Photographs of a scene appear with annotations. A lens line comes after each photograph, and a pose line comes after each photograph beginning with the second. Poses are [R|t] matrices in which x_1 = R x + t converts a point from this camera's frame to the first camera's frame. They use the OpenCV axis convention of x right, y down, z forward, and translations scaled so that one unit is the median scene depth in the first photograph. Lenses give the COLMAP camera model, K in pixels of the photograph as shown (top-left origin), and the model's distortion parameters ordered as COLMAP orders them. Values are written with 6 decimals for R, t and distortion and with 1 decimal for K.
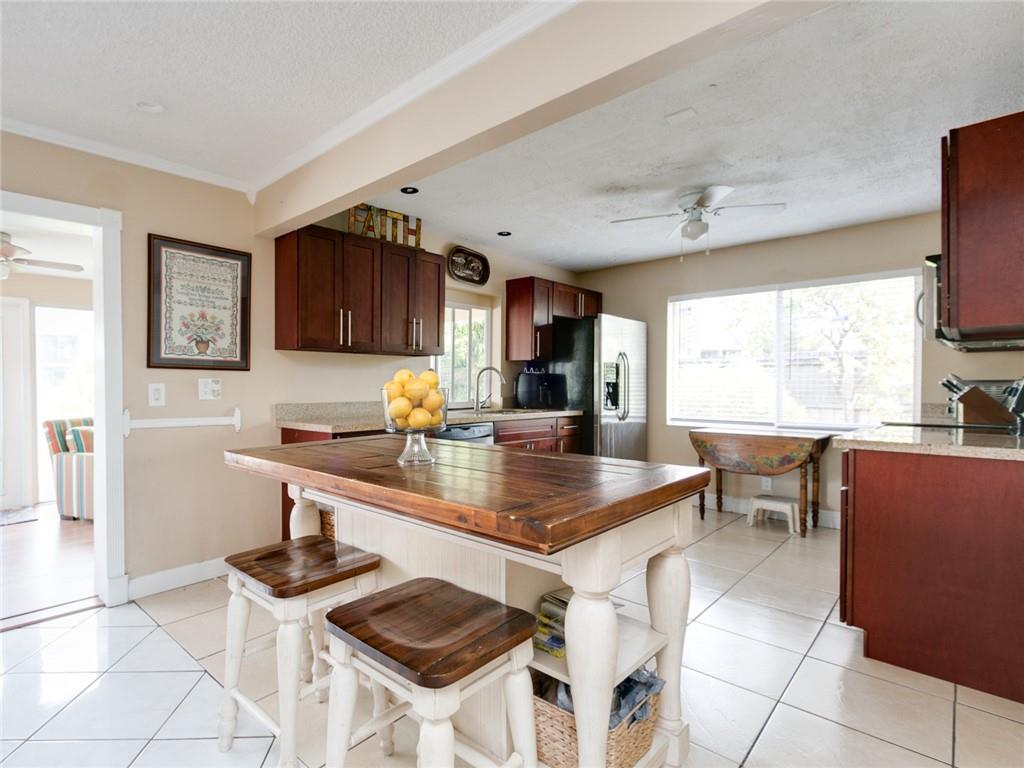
lens RADIAL K [[521.3, 0, 450.8], [0, 521.3, 390.3], [0, 0, 1]] dist [0.001953, 0.001339]
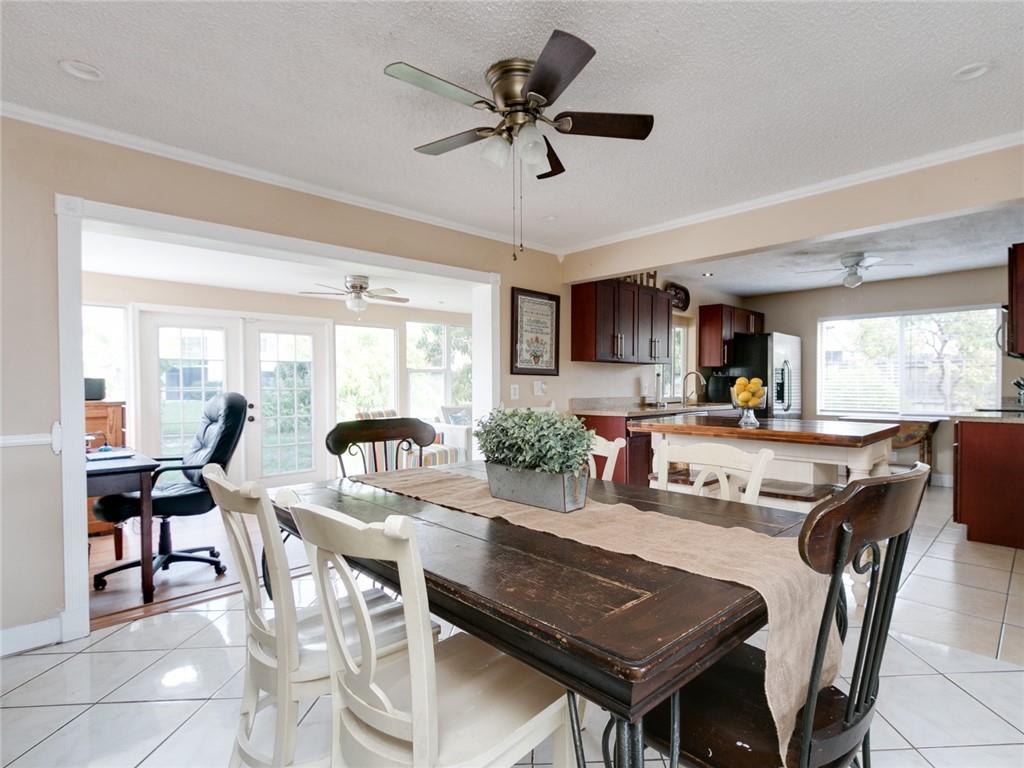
lens RADIAL K [[517.6, 0, 575.8], [0, 517.6, 389.9], [0, 0, 1]] dist [0.003466, 0.000216]
pose [[0.999277, -0.002936, 0.037896, -0.293880], [0.002952, 0.999996, -0.000350, 0.002465], [-0.037895, 0.000462, 0.999282, -0.345764]]
